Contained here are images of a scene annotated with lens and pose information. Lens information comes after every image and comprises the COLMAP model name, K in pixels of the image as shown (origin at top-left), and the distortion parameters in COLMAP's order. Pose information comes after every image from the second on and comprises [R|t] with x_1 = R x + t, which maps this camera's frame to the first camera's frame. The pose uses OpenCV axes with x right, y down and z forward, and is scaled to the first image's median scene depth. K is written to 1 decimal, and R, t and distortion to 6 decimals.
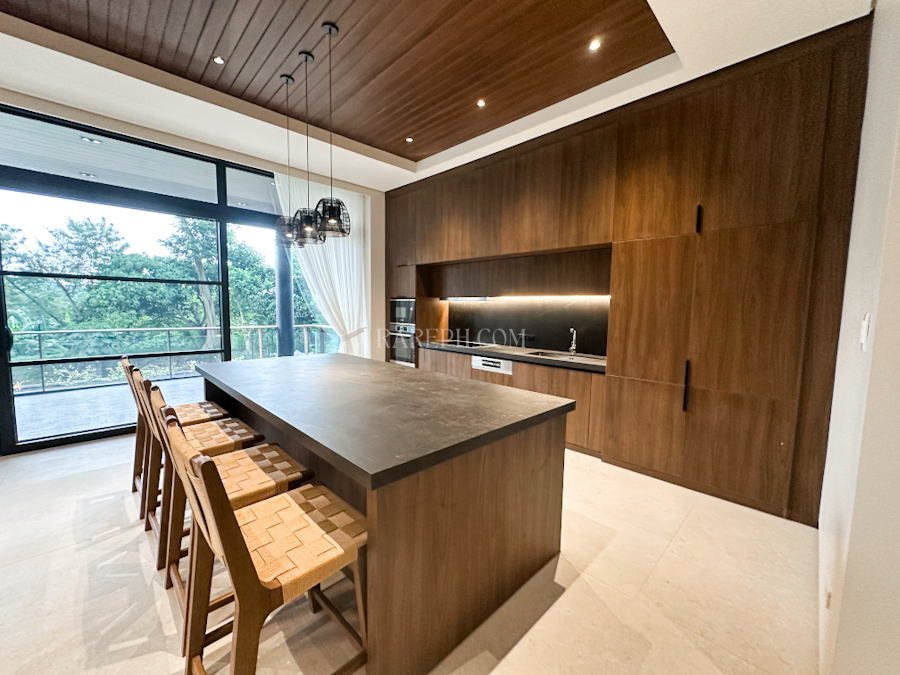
lens RADIAL K [[359.4, 0, 452.4], [0, 359.4, 338.7], [0, 0, 1]] dist [0.001007, 0.000131]
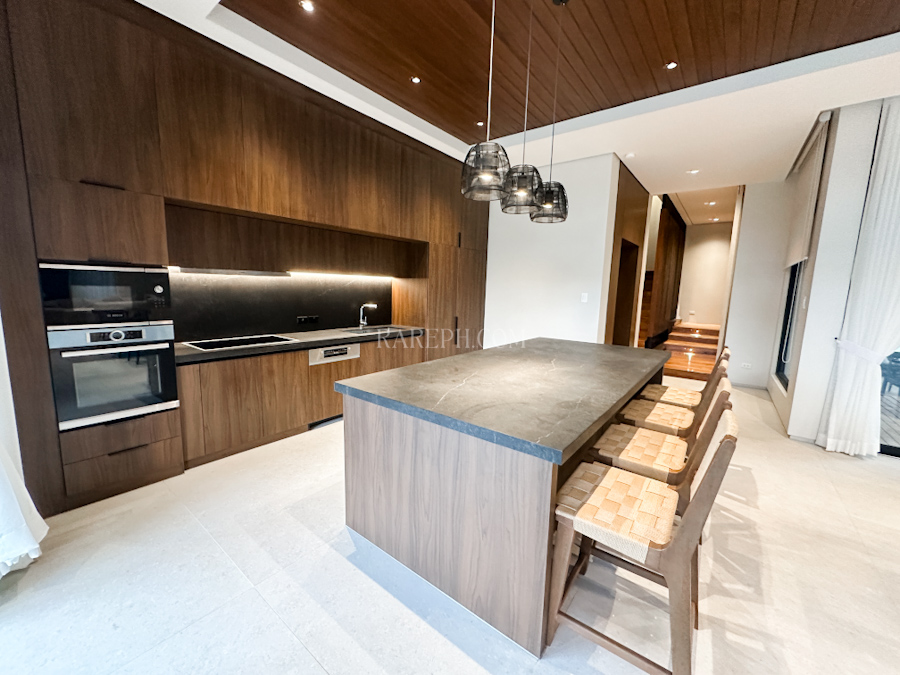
lens RADIAL K [[362.4, 0, 445.6], [0, 362.4, 337.5], [0, 0, 1]] dist [0.001372, 0.000329]
pose [[-0.126311, -0.157642, 0.979385, -0.830660], [0.056064, 0.984580, 0.165709, -0.103076], [-0.990405, 0.075839, -0.115525, 0.902182]]
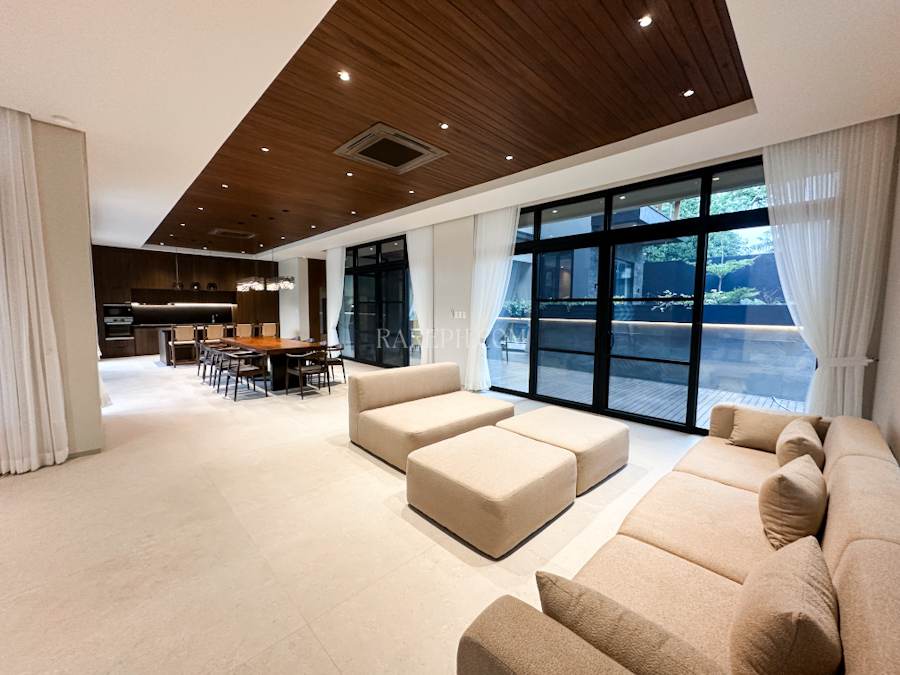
lens RADIAL K [[359.4, 0, 452.4], [0, 359.4, 338.7], [0, 0, 1]] dist [0.001007, 0.000131]
pose [[0.001951, -0.102082, 0.994774, -2.803945], [0.072615, 0.992164, 0.101672, 0.009813], [-0.997358, 0.072037, 0.009348, -1.079660]]
